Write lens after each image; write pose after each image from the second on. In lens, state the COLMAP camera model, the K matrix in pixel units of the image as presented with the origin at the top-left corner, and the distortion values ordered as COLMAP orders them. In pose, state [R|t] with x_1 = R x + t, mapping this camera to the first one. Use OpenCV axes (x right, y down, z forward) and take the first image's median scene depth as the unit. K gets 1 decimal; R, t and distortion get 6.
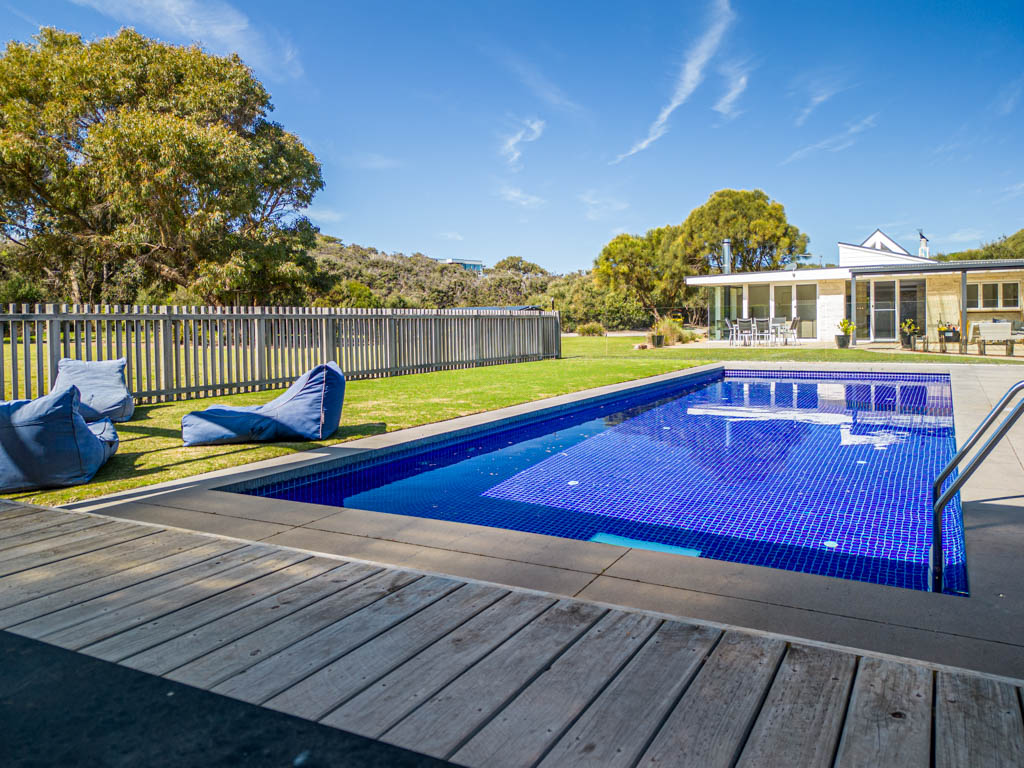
lens RADIAL K [[703.3, 0, 512.0], [0, 703.3, 384.0], [0, 0, 1]] dist [0.105918, -0.173247]
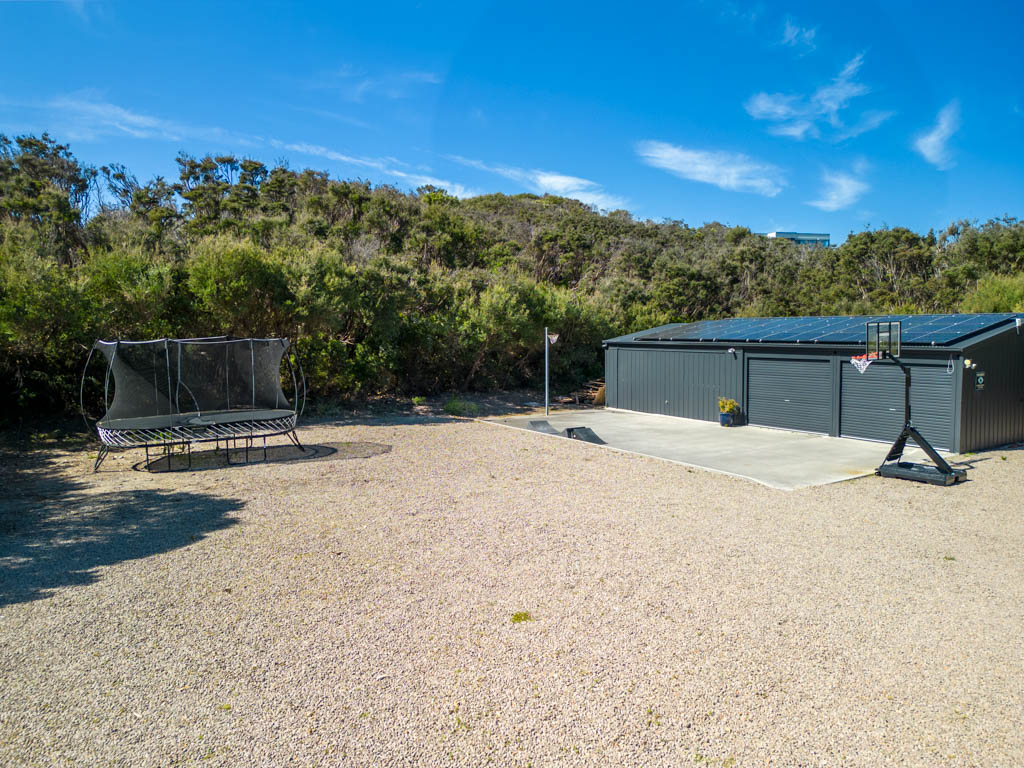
lens RADIAL K [[703.3, 0, 512.0], [0, 703.3, 384.0], [0, 0, 1]] dist [0.105918, -0.173247]
pose [[0.896767, 0.041068, -0.440592, -0.015847], [-0.039329, 0.999141, 0.013082, -0.070988], [0.440751, 0.005596, 0.897612, 0.591696]]
